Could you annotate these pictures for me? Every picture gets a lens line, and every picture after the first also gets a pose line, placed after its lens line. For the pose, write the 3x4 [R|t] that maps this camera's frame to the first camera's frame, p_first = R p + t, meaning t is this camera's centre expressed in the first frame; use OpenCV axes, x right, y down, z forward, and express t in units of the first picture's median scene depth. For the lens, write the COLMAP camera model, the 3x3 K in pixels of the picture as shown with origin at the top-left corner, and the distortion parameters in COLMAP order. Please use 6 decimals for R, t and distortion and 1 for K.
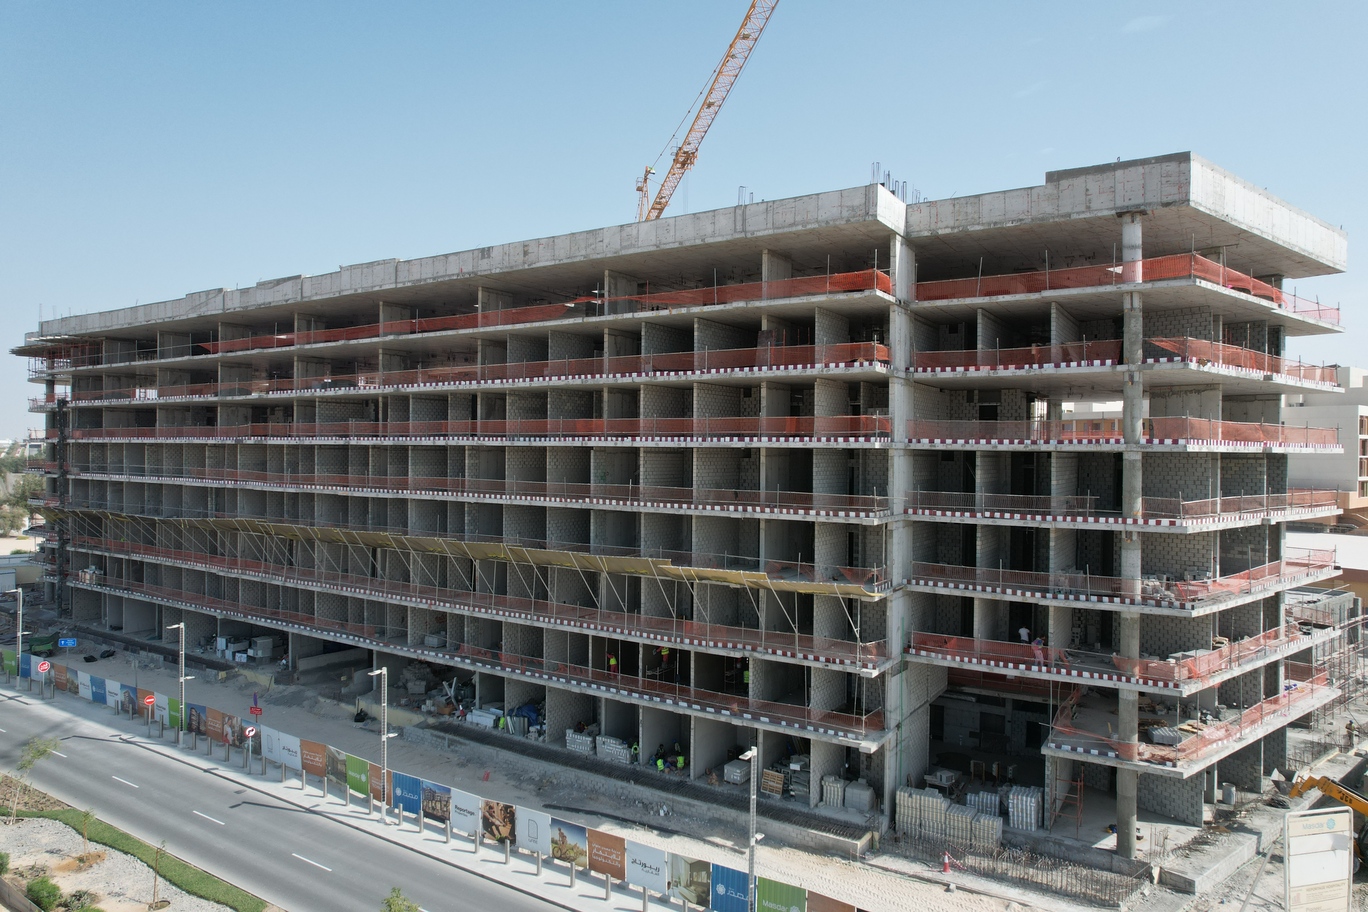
lens RADIAL K [[879.8, 0, 687.0], [0, 879.8, 453.3], [0, 0, 1]] dist [-0.072092, 0.066464]
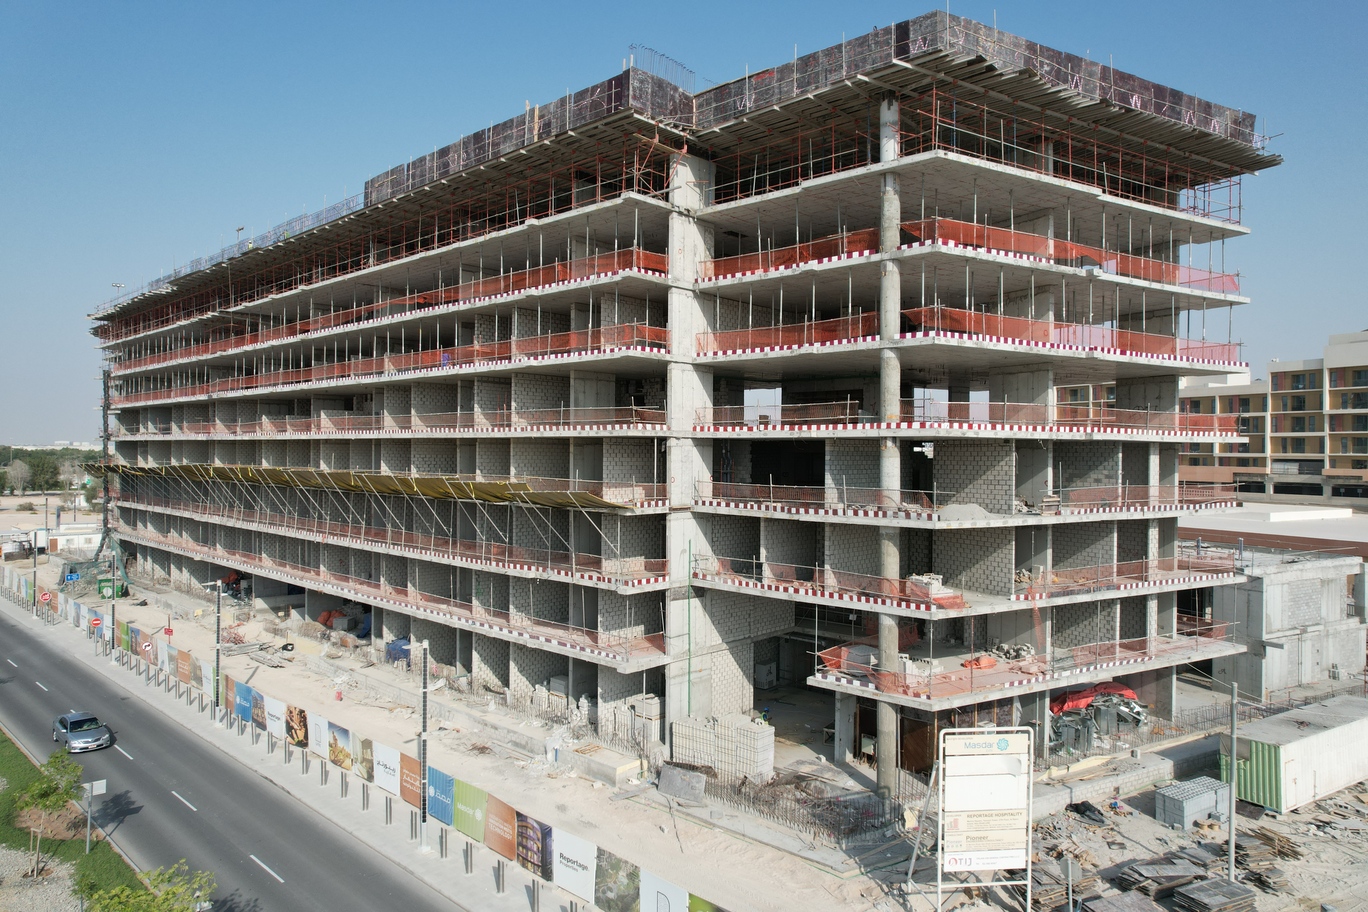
lens RADIAL K [[879.8, 0, 683.7], [0, 879.8, 458.6], [0, 0, 1]] dist [-0.072092, 0.066464]
pose [[0.983232, 0.000555, -0.182360, 0.433212], [-0.001114, 0.999995, -0.002966, 0.106218], [0.182357, 0.003120, 0.983227, 0.060767]]
